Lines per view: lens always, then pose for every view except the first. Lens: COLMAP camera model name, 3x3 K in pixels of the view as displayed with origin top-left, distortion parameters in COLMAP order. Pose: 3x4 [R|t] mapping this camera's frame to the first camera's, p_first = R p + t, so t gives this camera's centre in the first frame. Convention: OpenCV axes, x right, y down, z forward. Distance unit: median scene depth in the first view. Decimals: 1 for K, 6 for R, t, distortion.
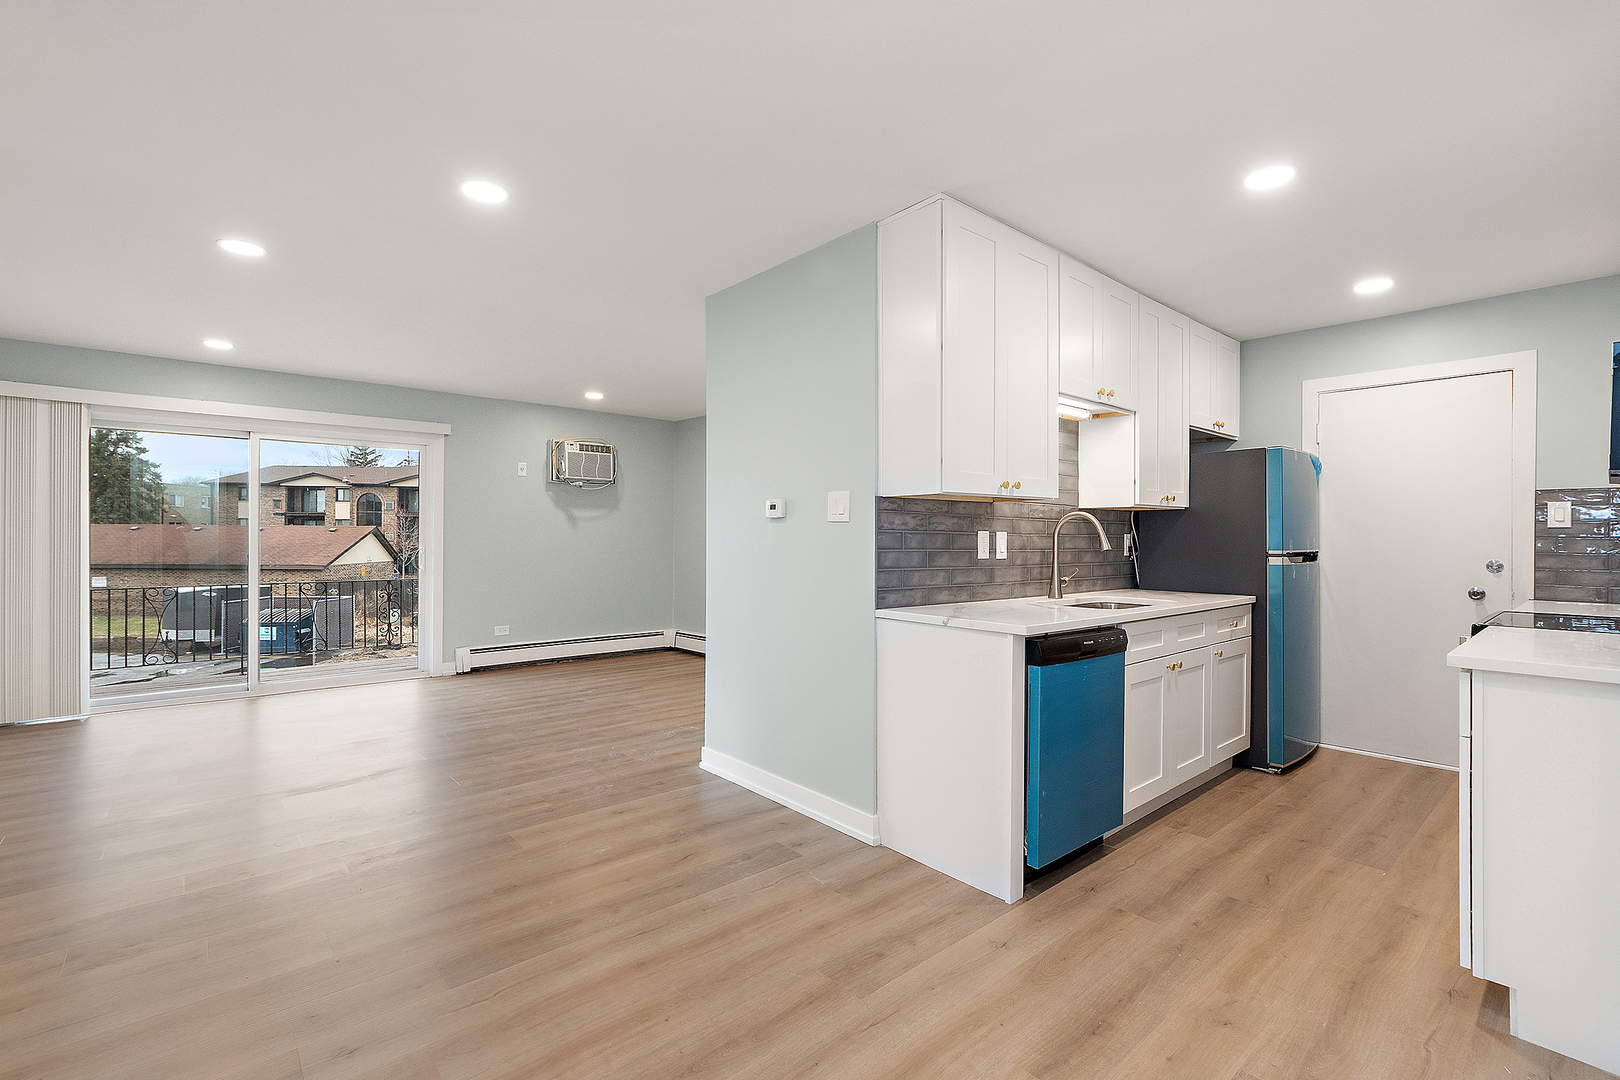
lens RADIAL K [[729.2, 0, 808.2], [0, 729.2, 538.7], [0, 0, 1]] dist [0.001122, 0.000224]
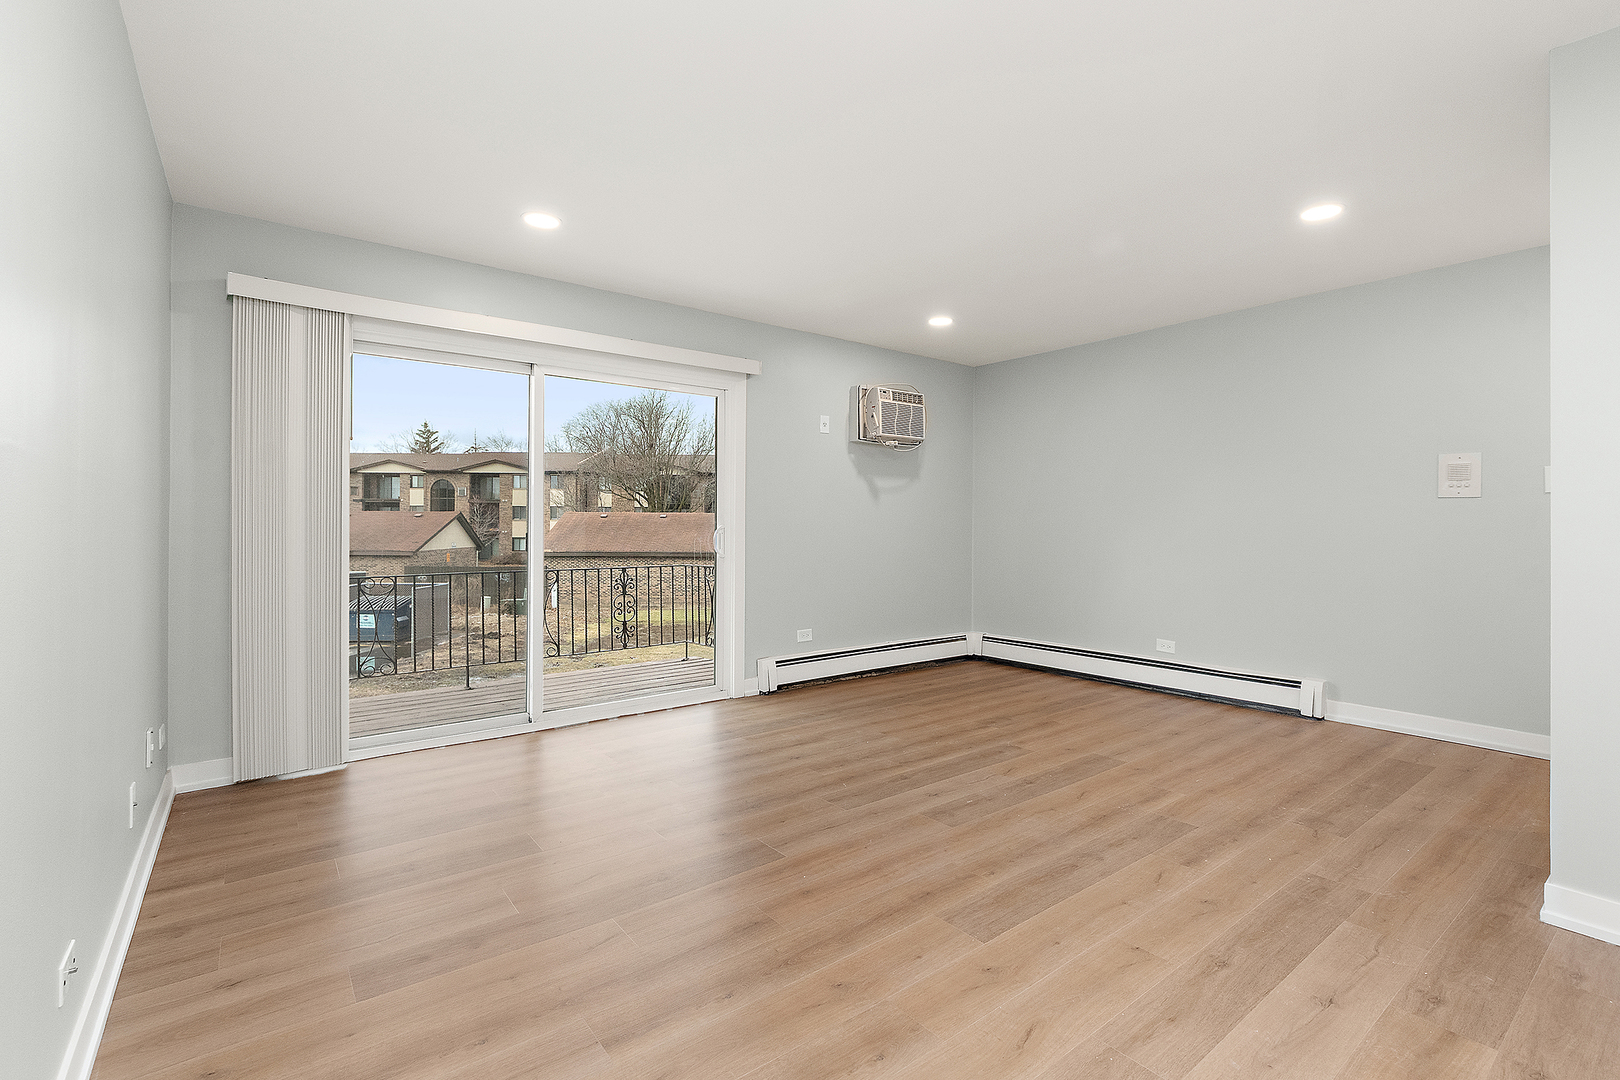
lens RADIAL K [[729.2, 0, 802.7], [0, 729.2, 522.8], [0, 0, 1]] dist [0.001122, 0.000224]
pose [[0.998158, 0.001447, -0.060653, -0.368602], [-0.001800, 0.999982, -0.005768, 0.012693], [0.060643, 0.005866, 0.998142, 0.237332]]
